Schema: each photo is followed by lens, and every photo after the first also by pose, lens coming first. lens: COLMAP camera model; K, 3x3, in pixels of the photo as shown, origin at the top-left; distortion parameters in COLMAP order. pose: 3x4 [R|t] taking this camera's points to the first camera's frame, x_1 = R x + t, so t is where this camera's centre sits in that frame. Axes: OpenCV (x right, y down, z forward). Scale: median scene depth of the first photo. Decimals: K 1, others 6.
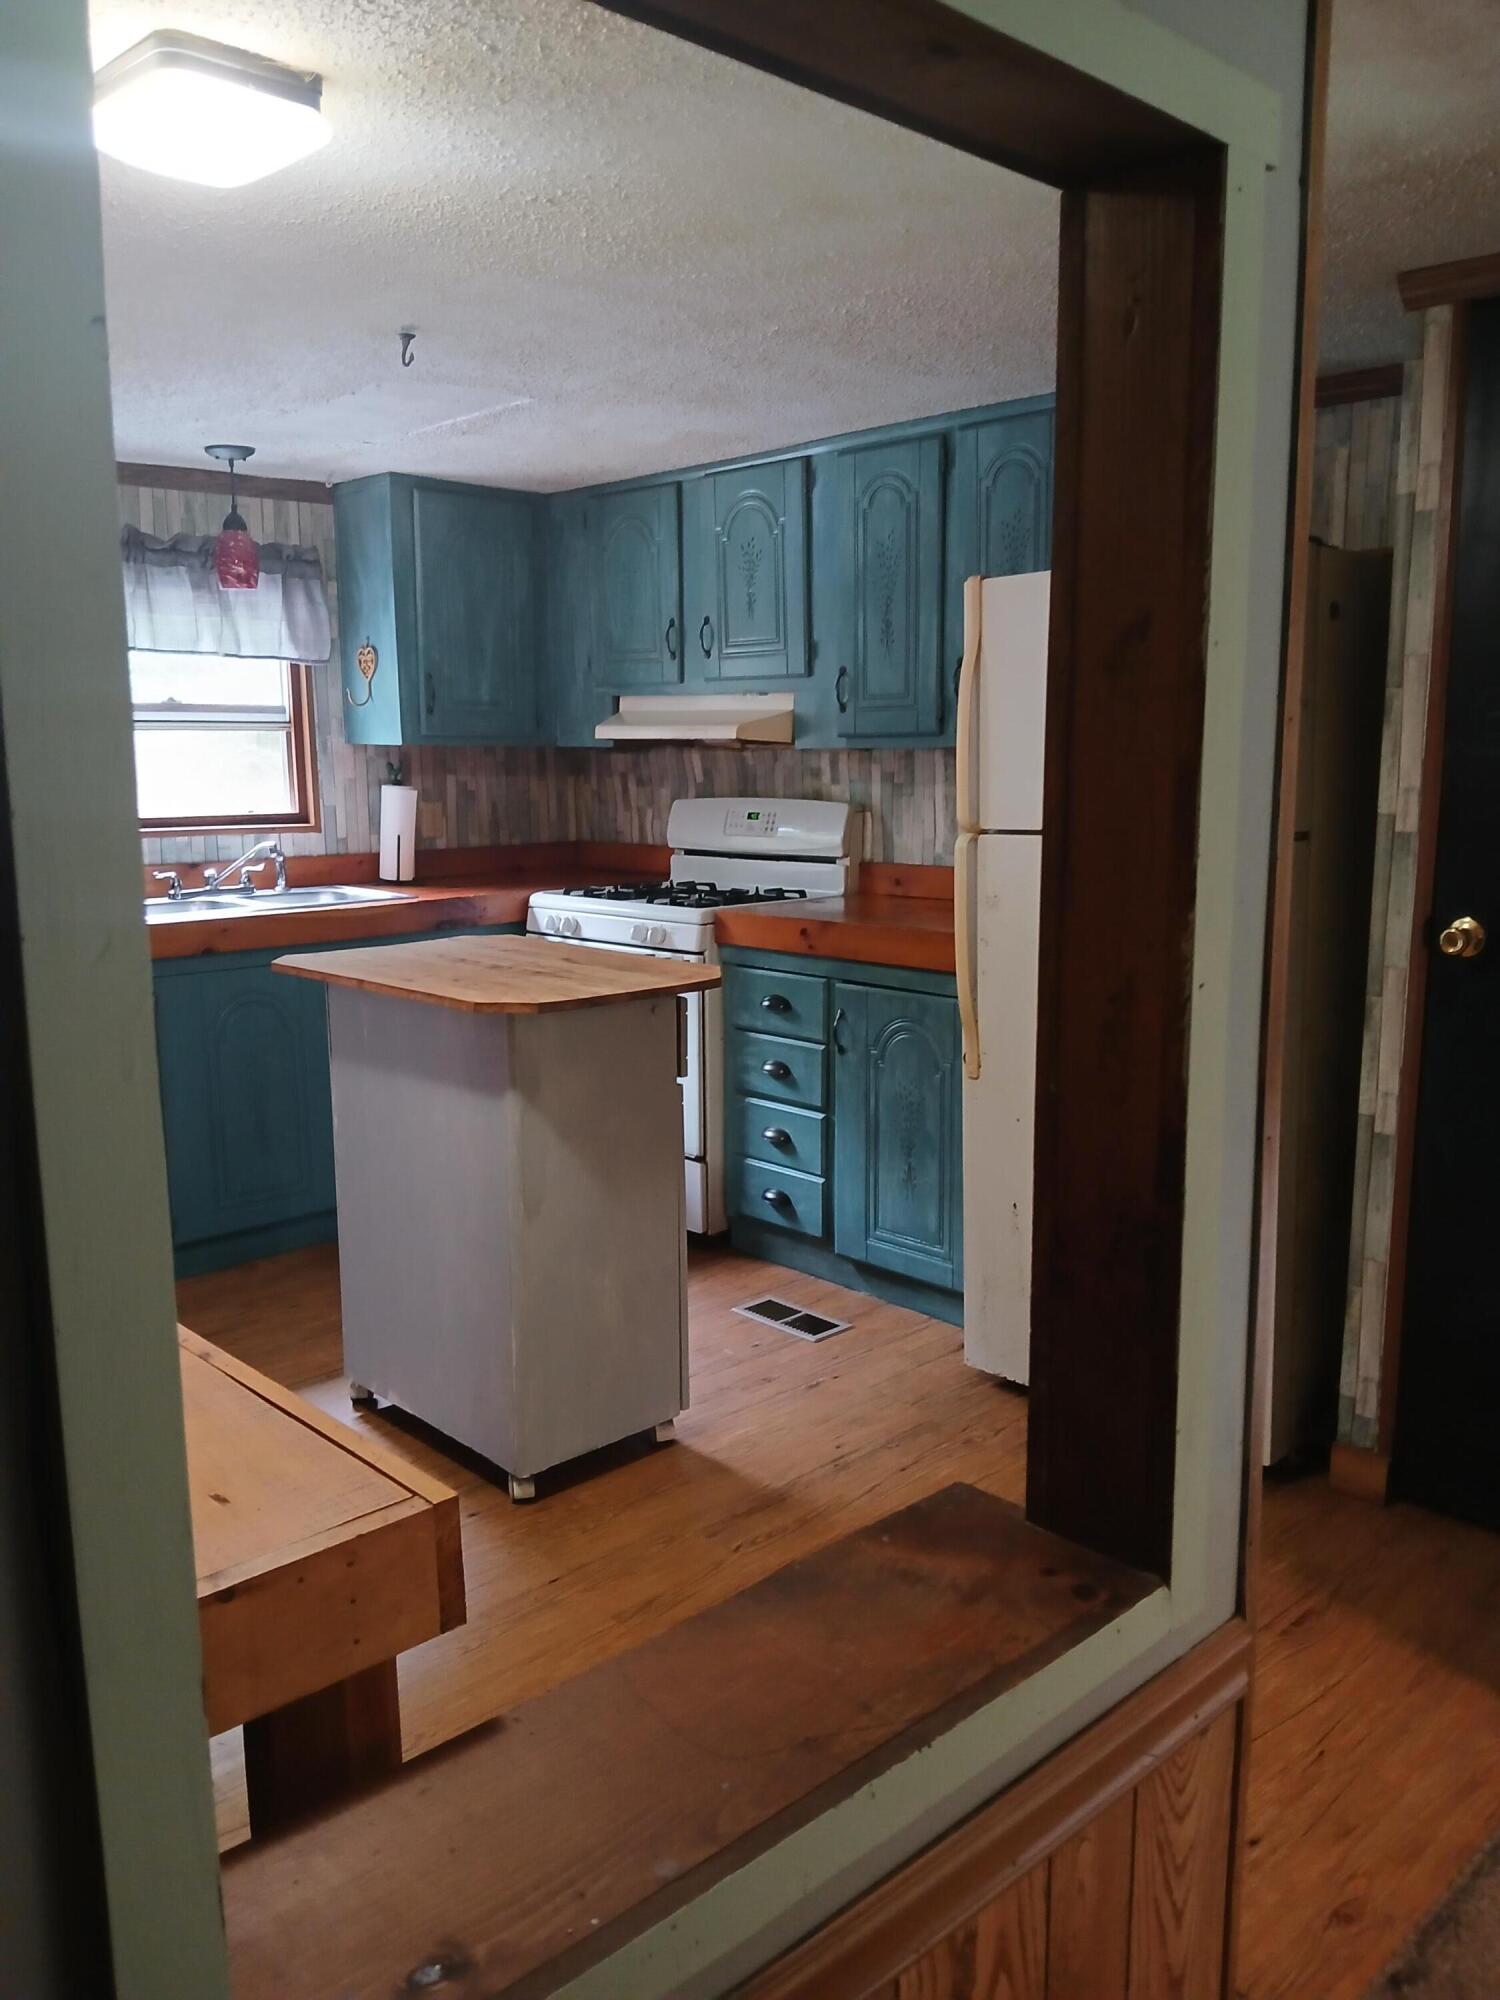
lens RADIAL K [[1568.1, 0, 750.0], [0, 1568.1, 1000.0], [0, 0, 1]] dist [0.106100, -0.278989]
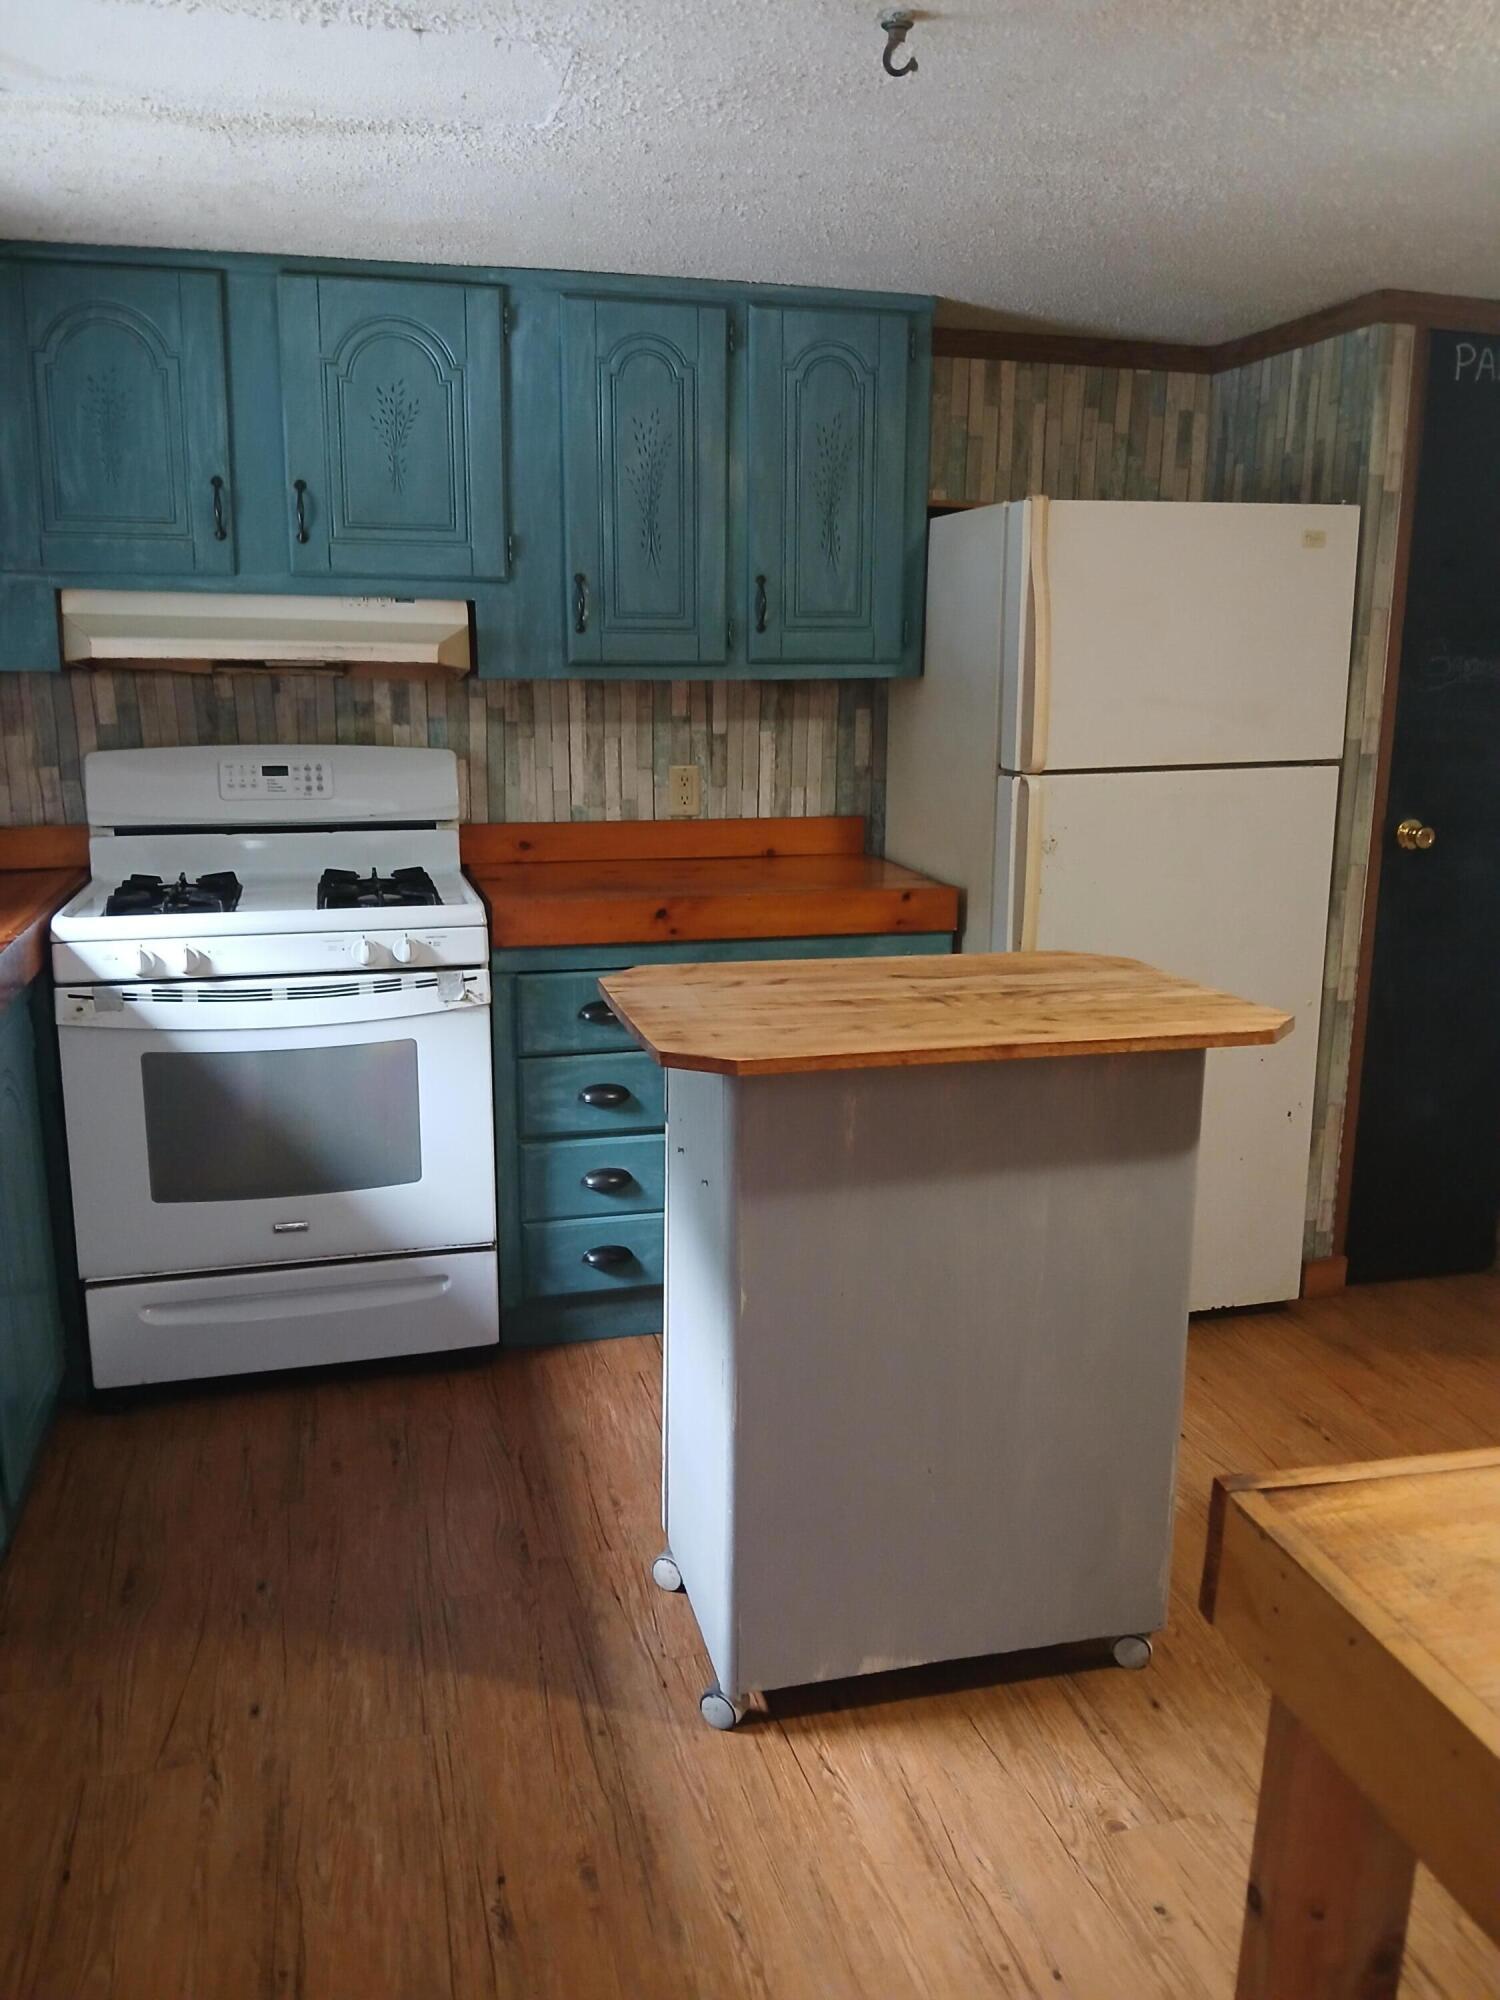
lens RADIAL K [[1568.1, 0, 750.0], [0, 1568.1, 1000.0], [0, 0, 1]] dist [0.106100, -0.278989]
pose [[0.485838, -0.169776, 0.857401, -0.590992], [0.129080, 0.984134, 0.121729, -0.085240], [-0.864465, 0.051532, 0.500045, 0.530411]]
